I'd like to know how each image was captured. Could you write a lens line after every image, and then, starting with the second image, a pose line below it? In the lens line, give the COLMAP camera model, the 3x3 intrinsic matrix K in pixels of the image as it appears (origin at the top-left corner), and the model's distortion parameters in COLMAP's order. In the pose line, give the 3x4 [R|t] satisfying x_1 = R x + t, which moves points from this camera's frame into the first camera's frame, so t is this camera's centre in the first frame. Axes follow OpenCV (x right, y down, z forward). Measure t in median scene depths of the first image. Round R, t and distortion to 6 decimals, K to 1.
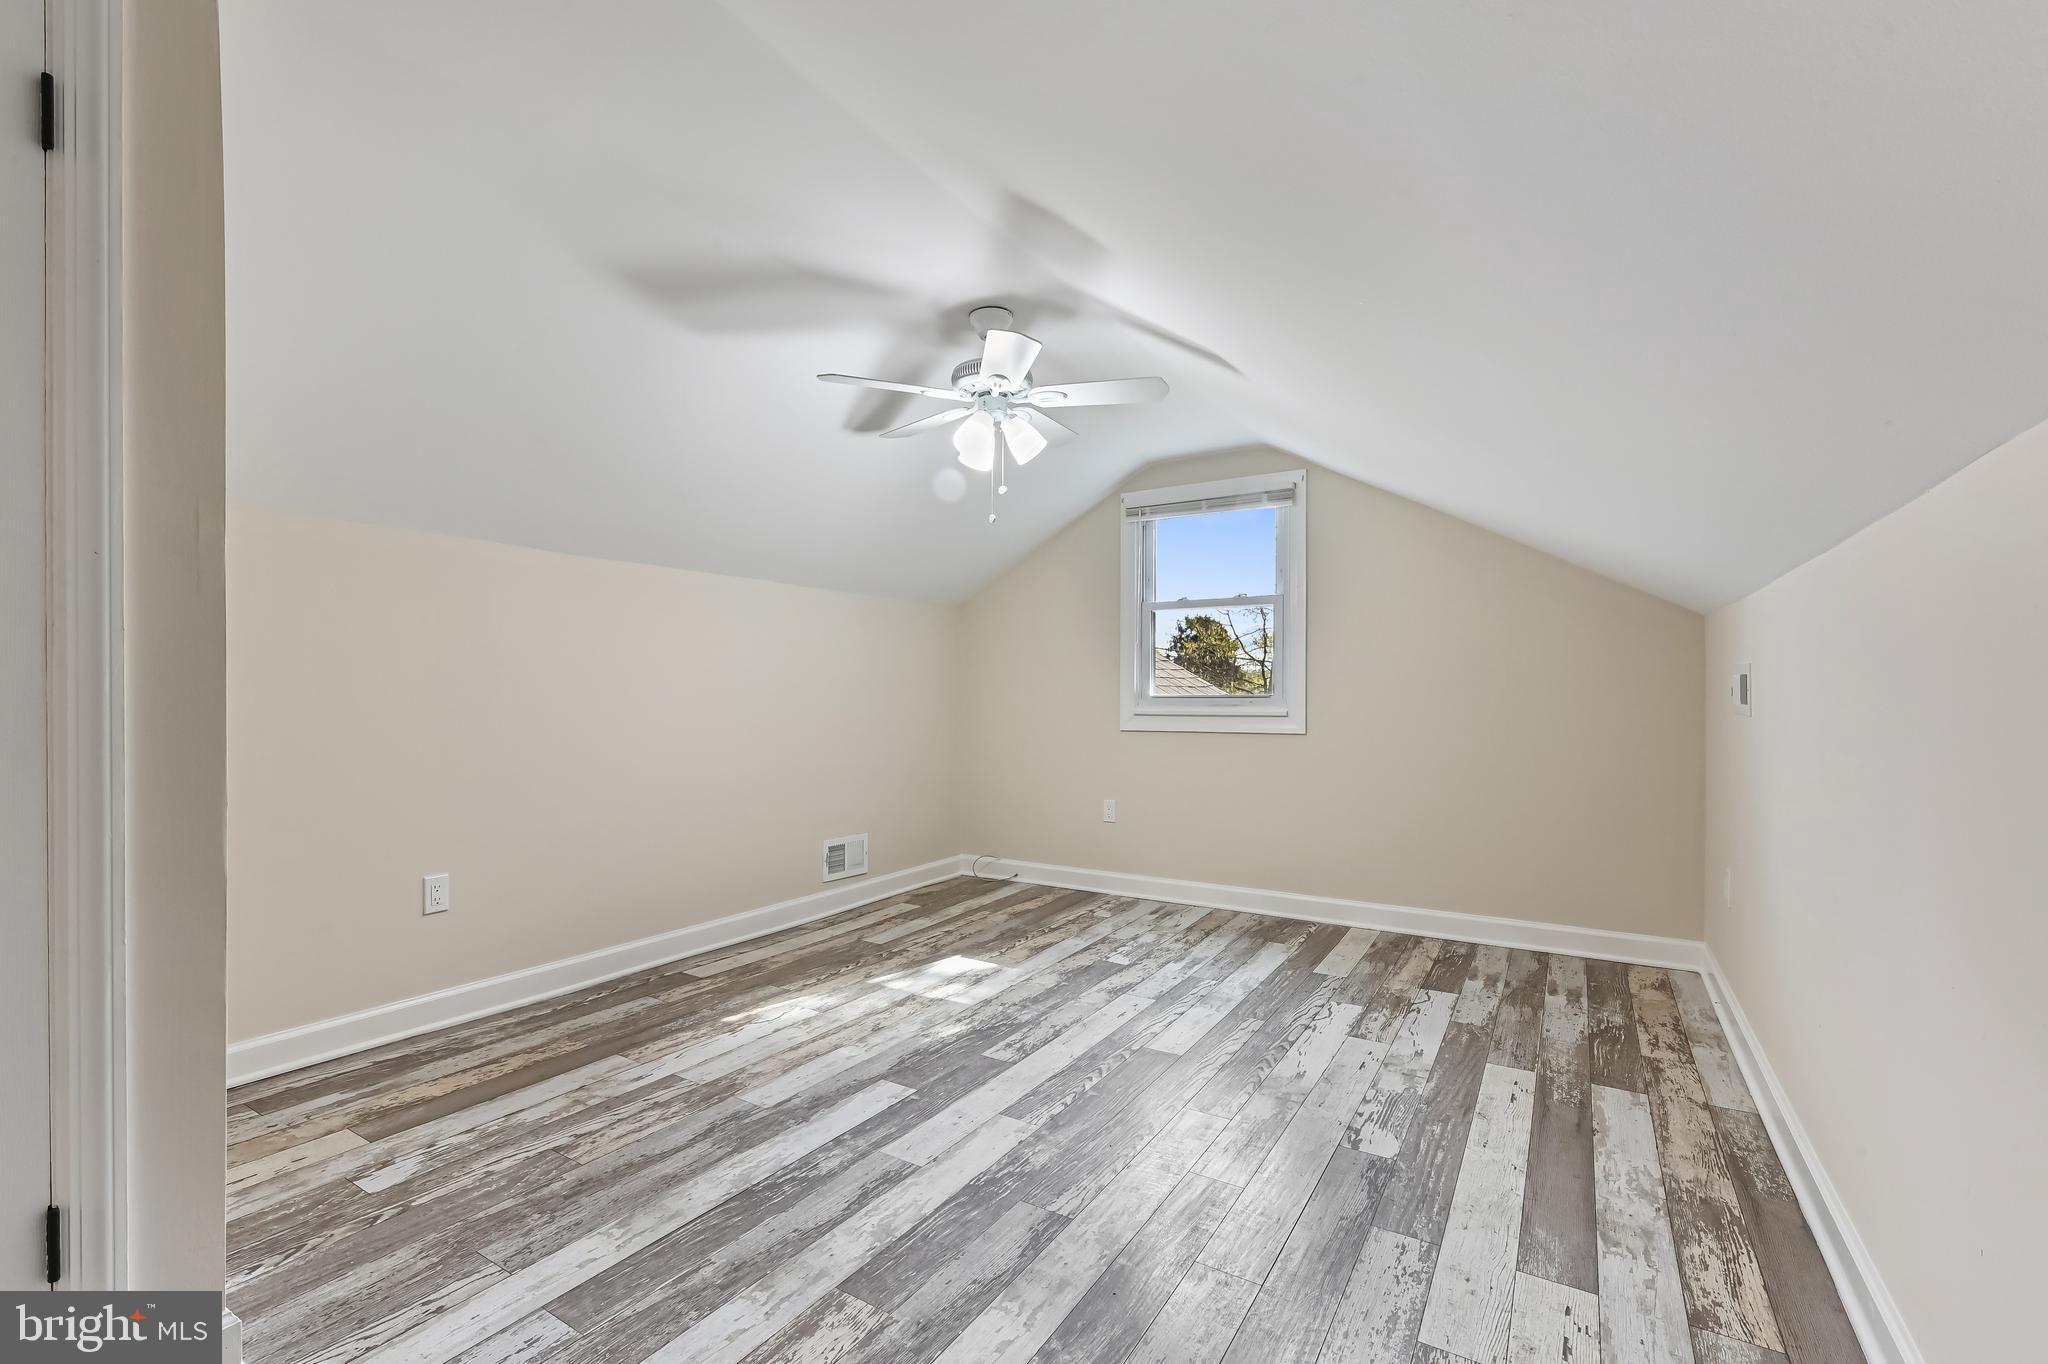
lens RADIAL K [[904.5, 0, 1020.5], [0, 904.5, 694.8], [0, 0, 1]] dist [-0.000415, -0.000032]
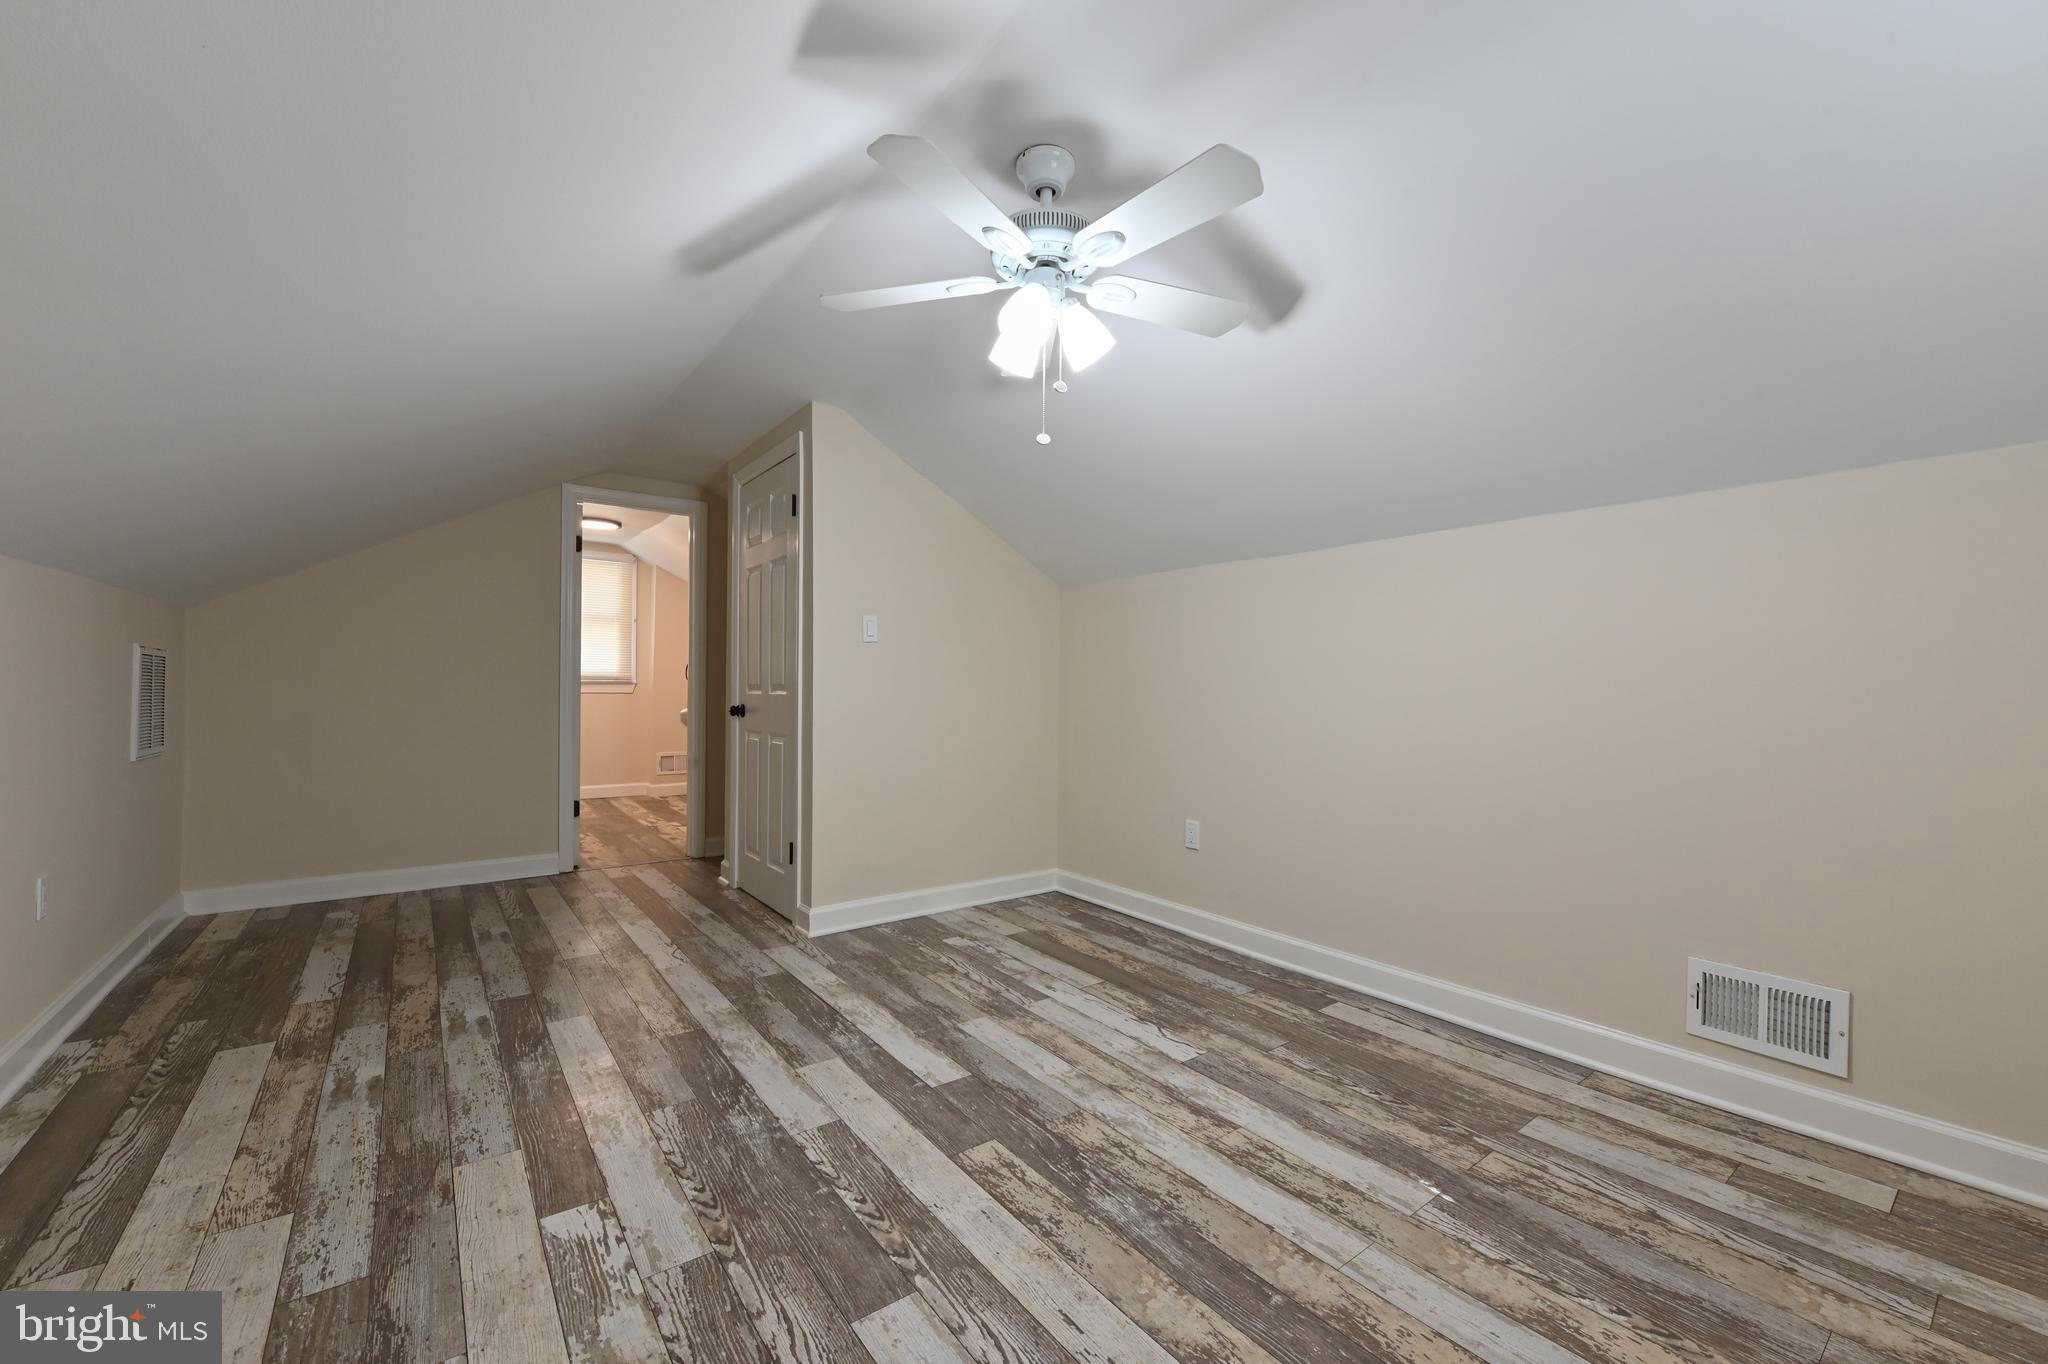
lens RADIAL K [[806.6, 0, 1014.4], [0, 806.6, 689.2], [0, 0, 1]] dist [-0.010421, -0.000183]
pose [[-0.366521, -0.003295, -0.930404, 0.595379], [-0.009099, 0.999959, 0.000043, 0.006834], [0.930365, 0.008481, -0.366536, 1.258709]]
